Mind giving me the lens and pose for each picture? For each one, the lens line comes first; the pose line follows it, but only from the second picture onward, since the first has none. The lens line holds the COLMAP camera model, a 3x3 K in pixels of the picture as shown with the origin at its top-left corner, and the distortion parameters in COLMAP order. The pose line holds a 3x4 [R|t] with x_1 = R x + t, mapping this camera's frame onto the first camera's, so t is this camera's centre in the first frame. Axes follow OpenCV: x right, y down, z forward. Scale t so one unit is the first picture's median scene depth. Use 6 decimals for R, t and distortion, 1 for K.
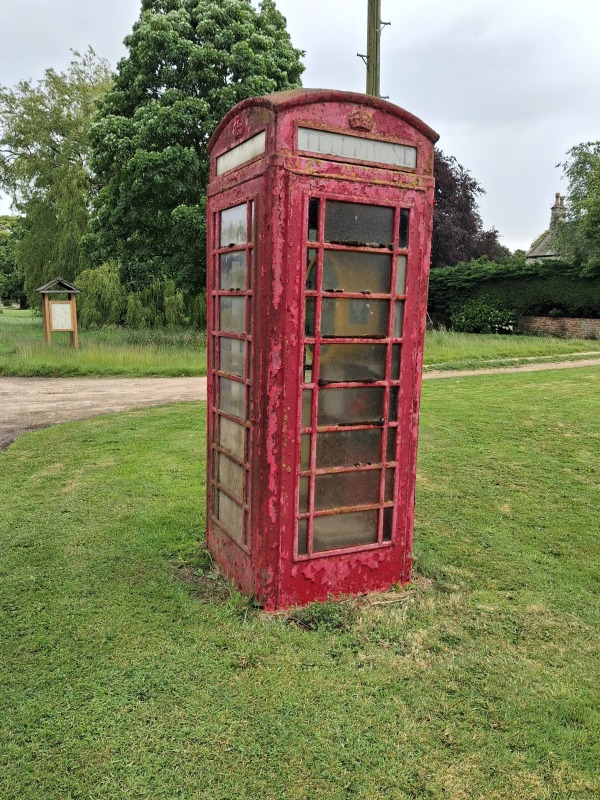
lens RADIAL K [[633.2, 0, 300.0], [0, 633.2, 400.0], [0, 0, 1]] dist [0.011039, -0.003232]
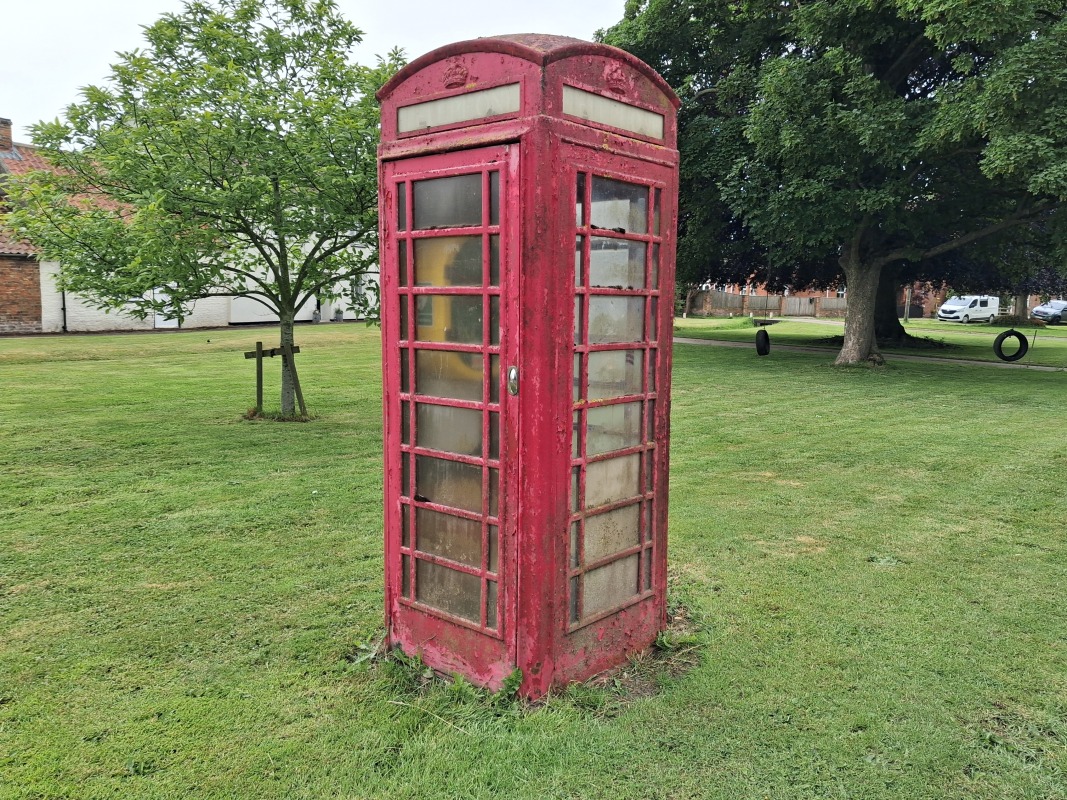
lens RADIAL K [[844.5, 0, 557.0], [0, 844.5, 395.4], [0, 0, 1]] dist [0.011039, -0.003232]
pose [[0.922736, -0.067727, 0.379436, -0.397156], [0.075895, 0.997094, -0.006591, -0.031193], [-0.377887, 0.034880, 0.925194, 0.030816]]
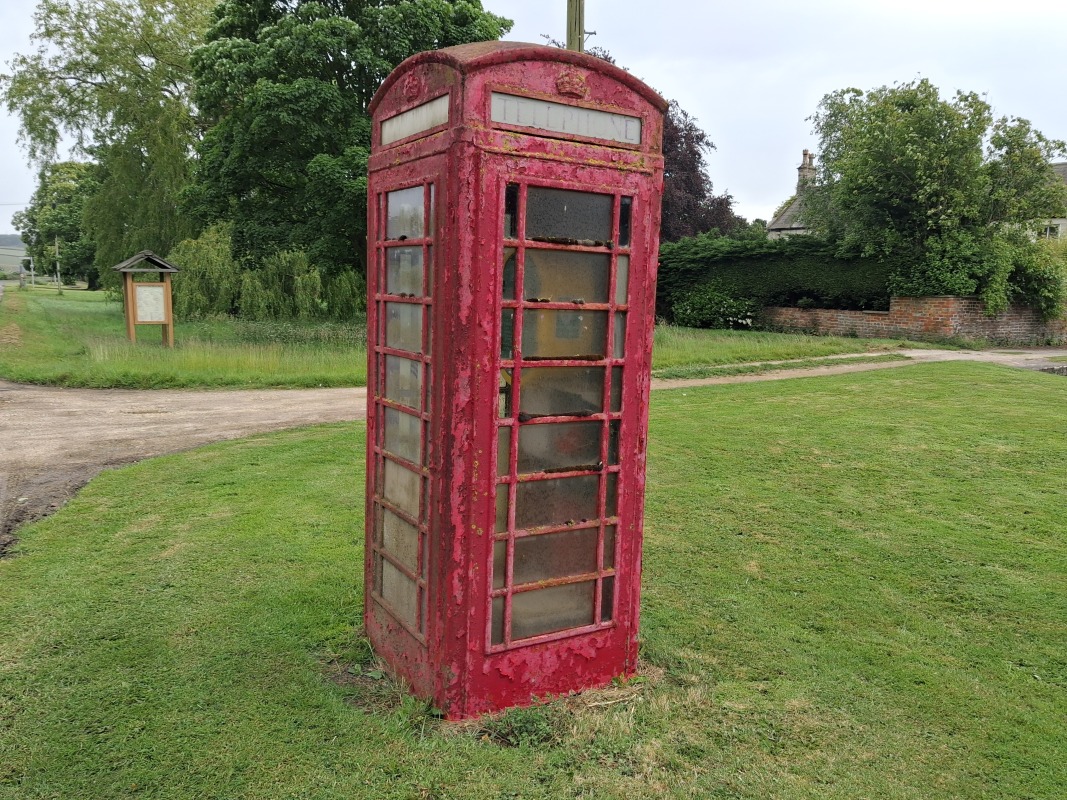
lens RADIAL K [[839.1, 0, 546.8], [0, 839.1, 378.2], [0, 0, 1]] dist [0.003631, -0.000826]
pose [[0.996605, -0.002423, 0.082292, -0.018925], [0.006184, 0.998946, -0.045477, -0.027292], [-0.082095, 0.045831, 0.995570, -0.020351]]
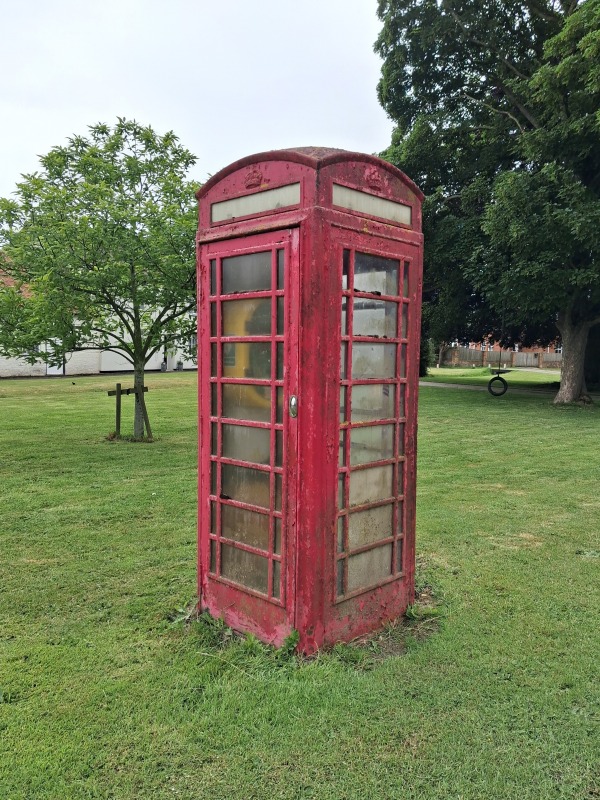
lens RADIAL K [[633.2, 0, 300.0], [0, 633.2, 400.0], [0, 0, 1]] dist [0.011039, -0.003232]
pose [[0.946375, -0.046506, 0.319706, -0.369082], [0.067250, 0.996266, -0.054148, -0.015919], [-0.315993, 0.072745, 0.945968, 0.041663]]
